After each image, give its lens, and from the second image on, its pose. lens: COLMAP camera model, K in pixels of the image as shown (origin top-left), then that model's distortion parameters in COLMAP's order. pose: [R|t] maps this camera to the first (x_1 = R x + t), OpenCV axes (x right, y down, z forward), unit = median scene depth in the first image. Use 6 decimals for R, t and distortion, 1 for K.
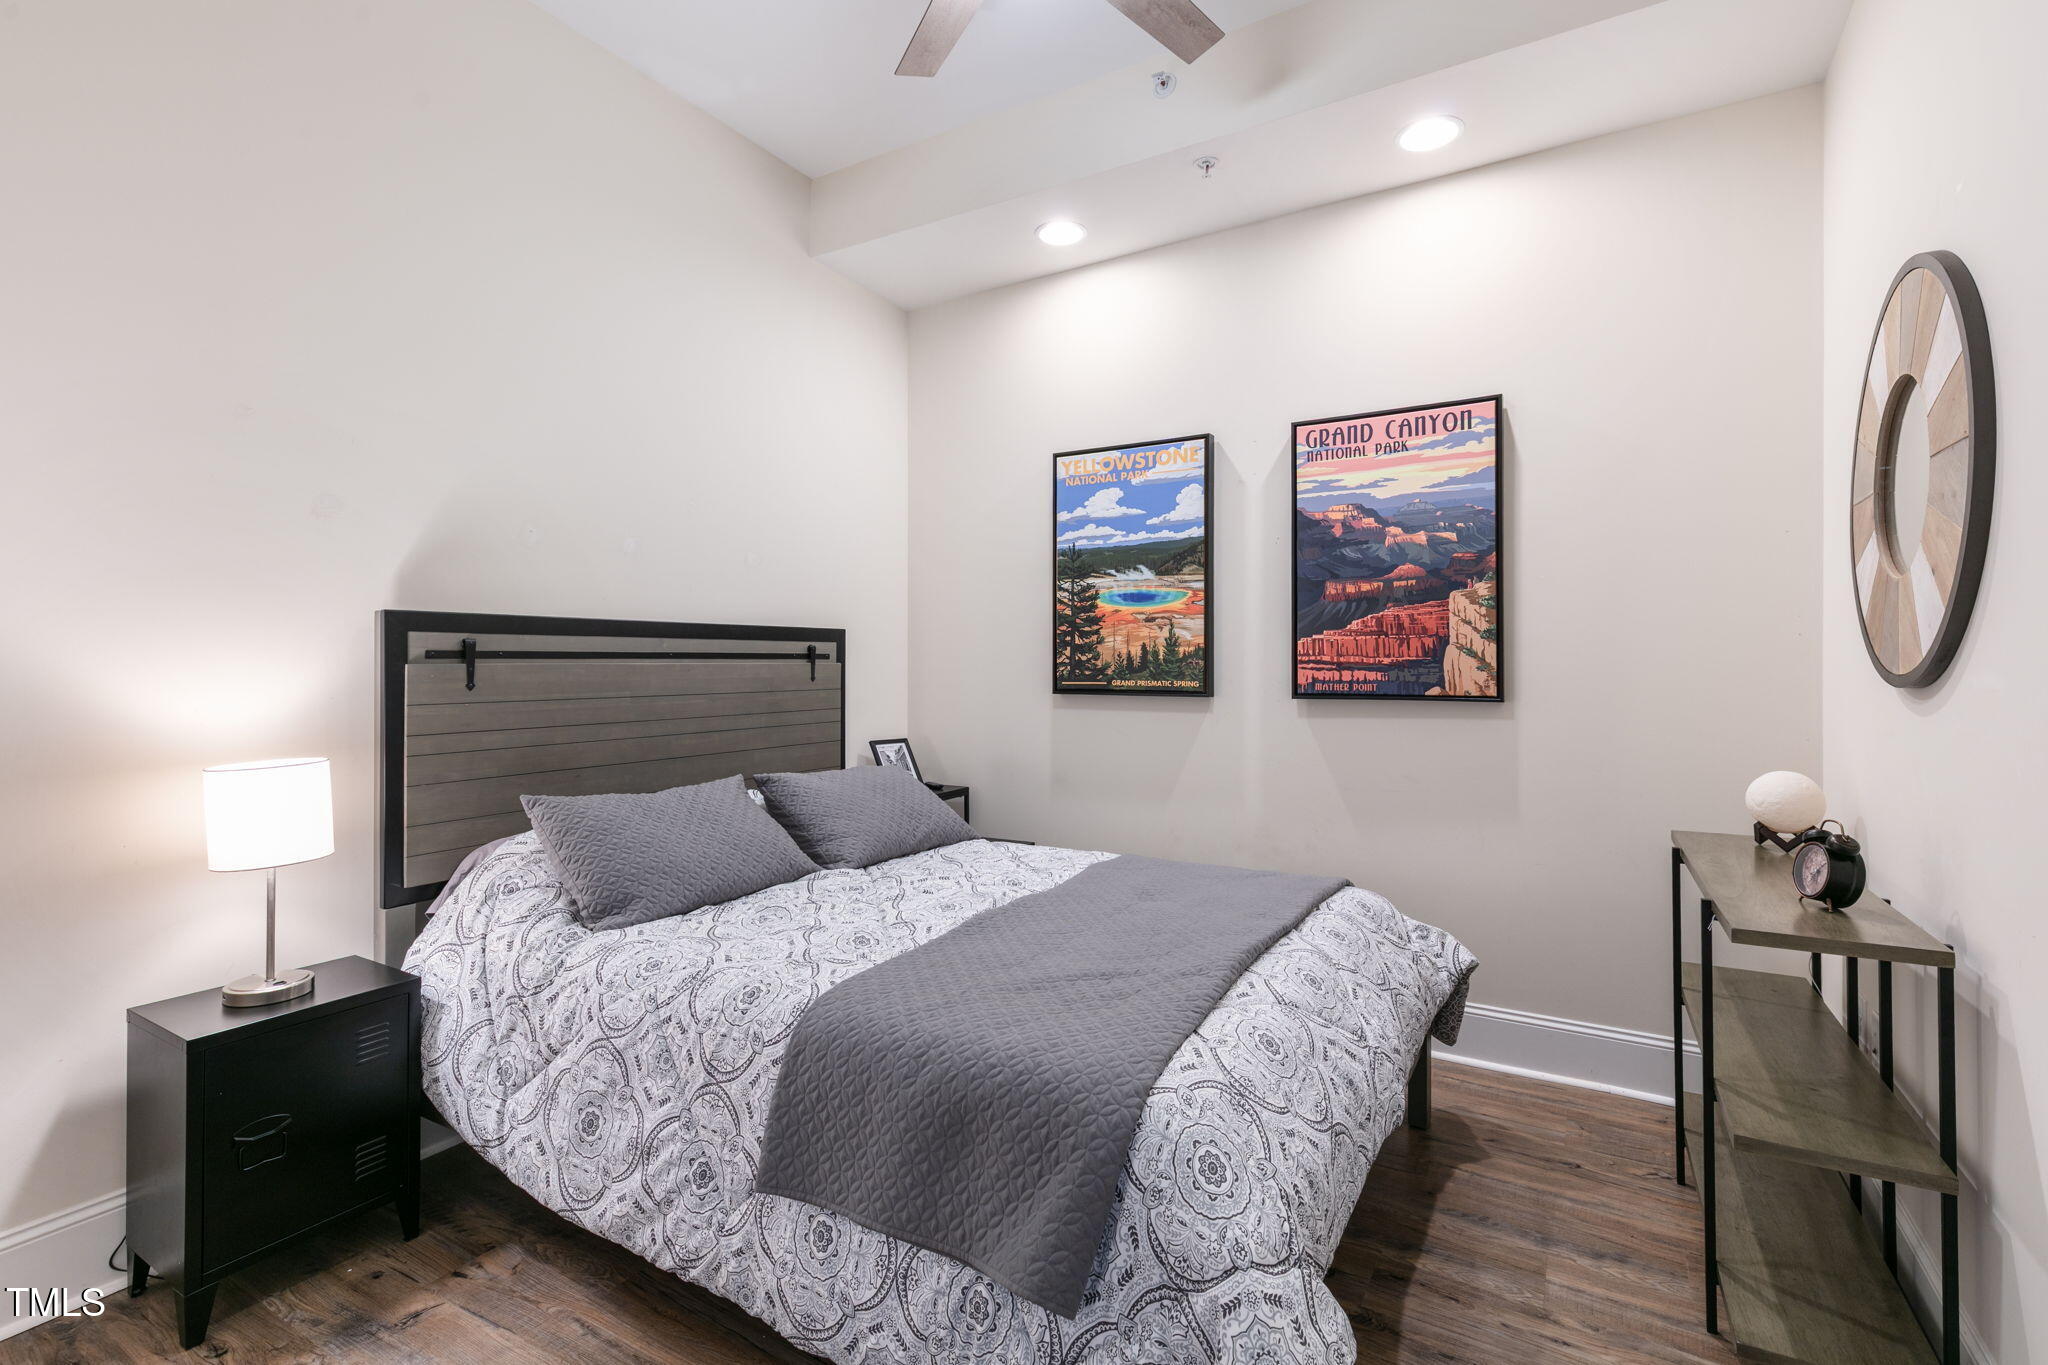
lens RADIAL K [[933.7, 0, 1021.2], [0, 933.7, 661.1], [0, 0, 1]] dist [0.001899, -0.000136]
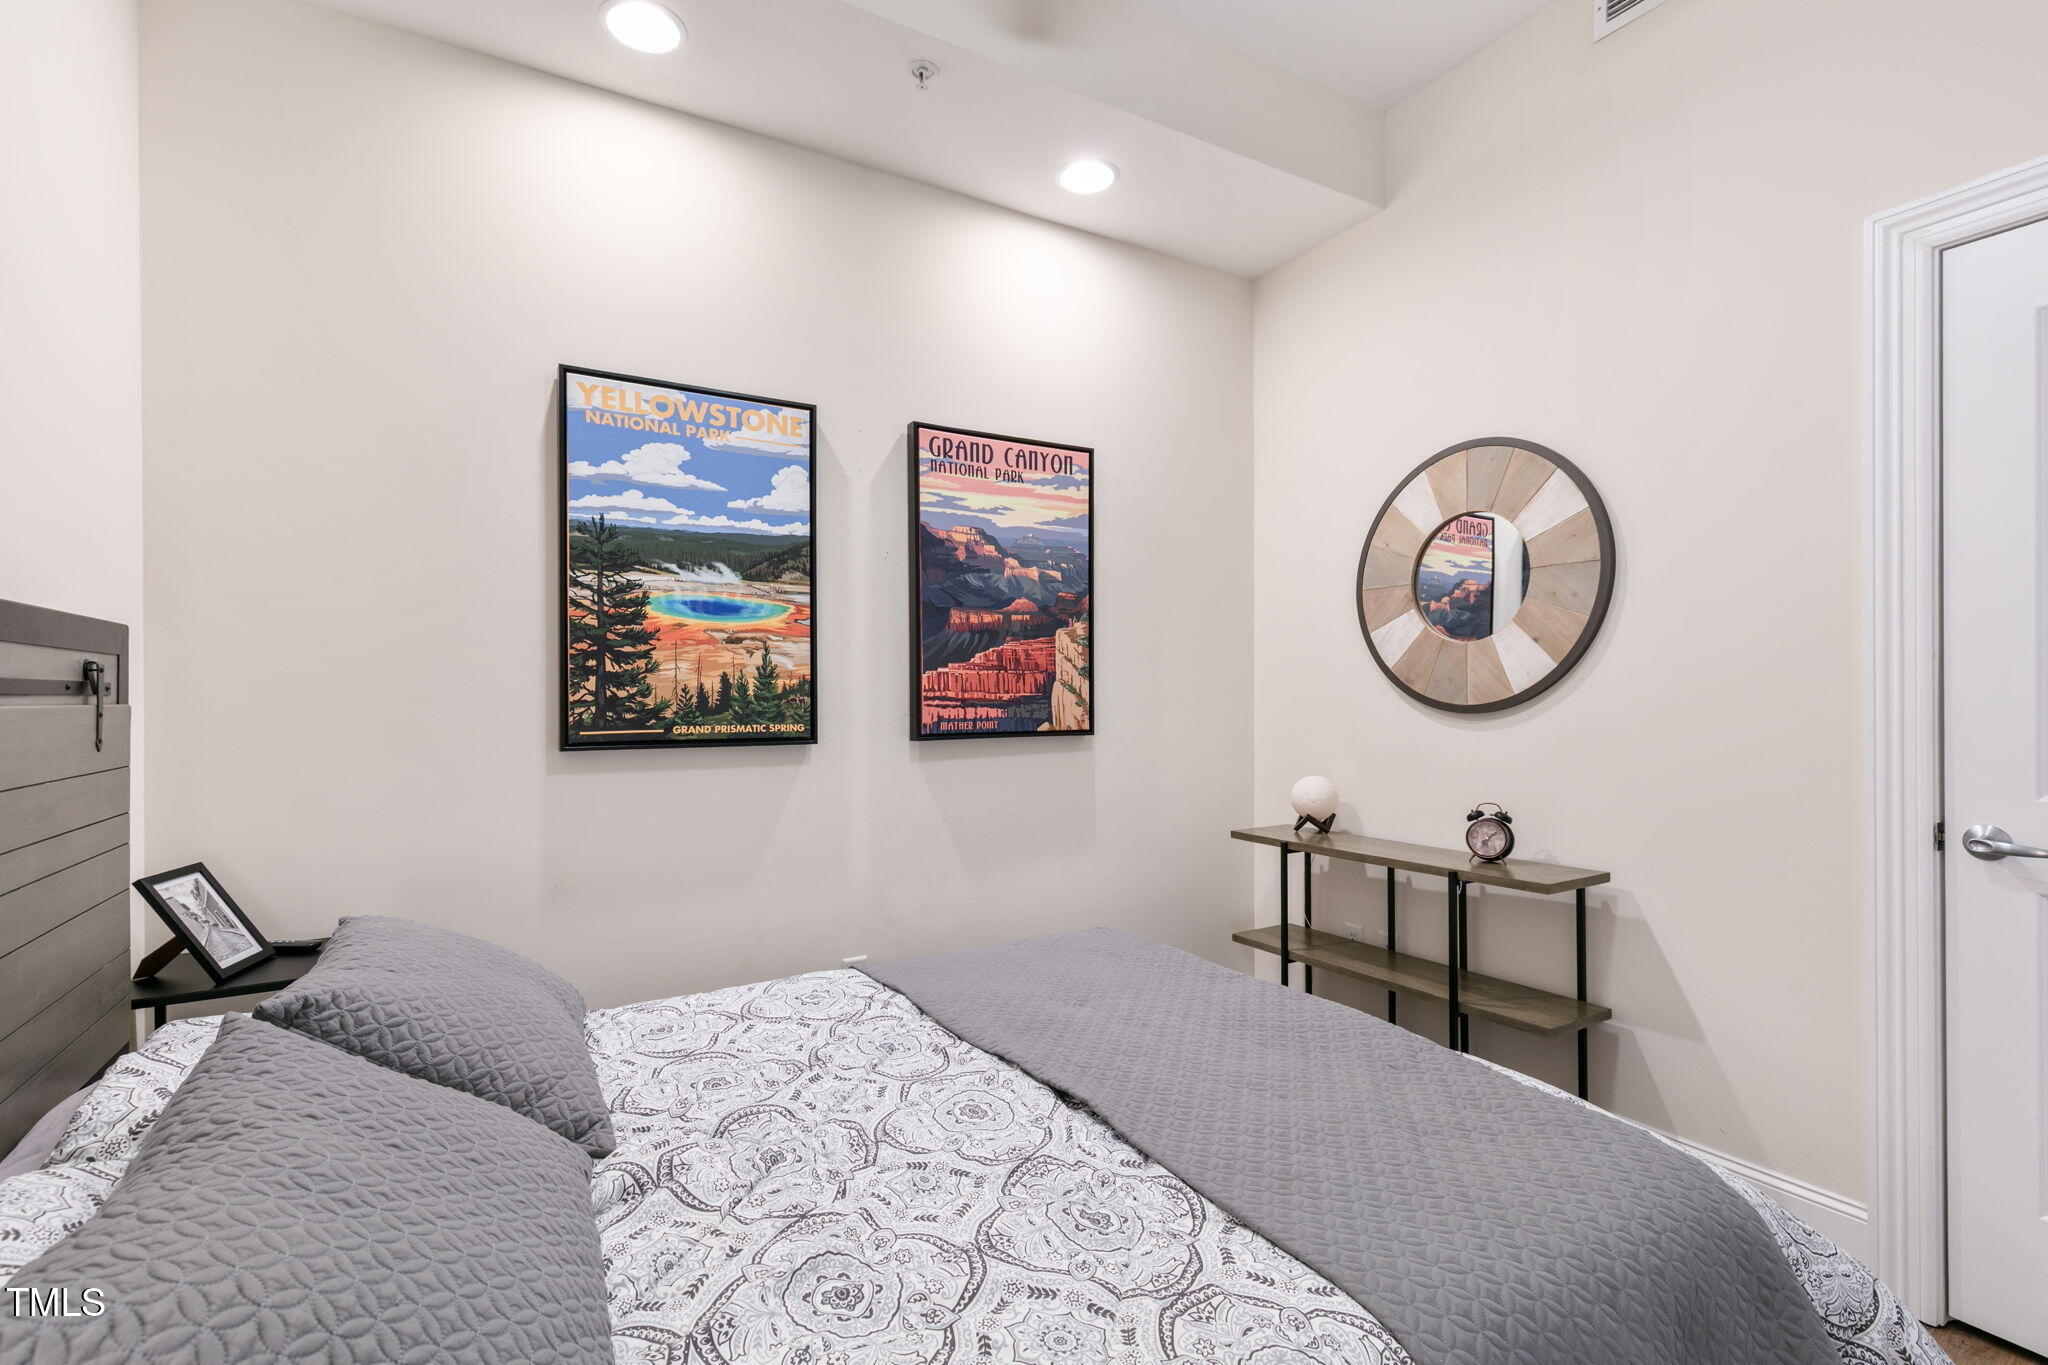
lens RADIAL K [[933.7, 0, 1024.6], [0, 933.7, 698.2], [0, 0, 1]] dist [0.001899, -0.000136]
pose [[0.474118, -0.002449, 0.880458, -0.427785], [0.003271, 0.999994, 0.001020, 0.000167], [-0.880455, 0.002396, 0.474123, 0.507448]]
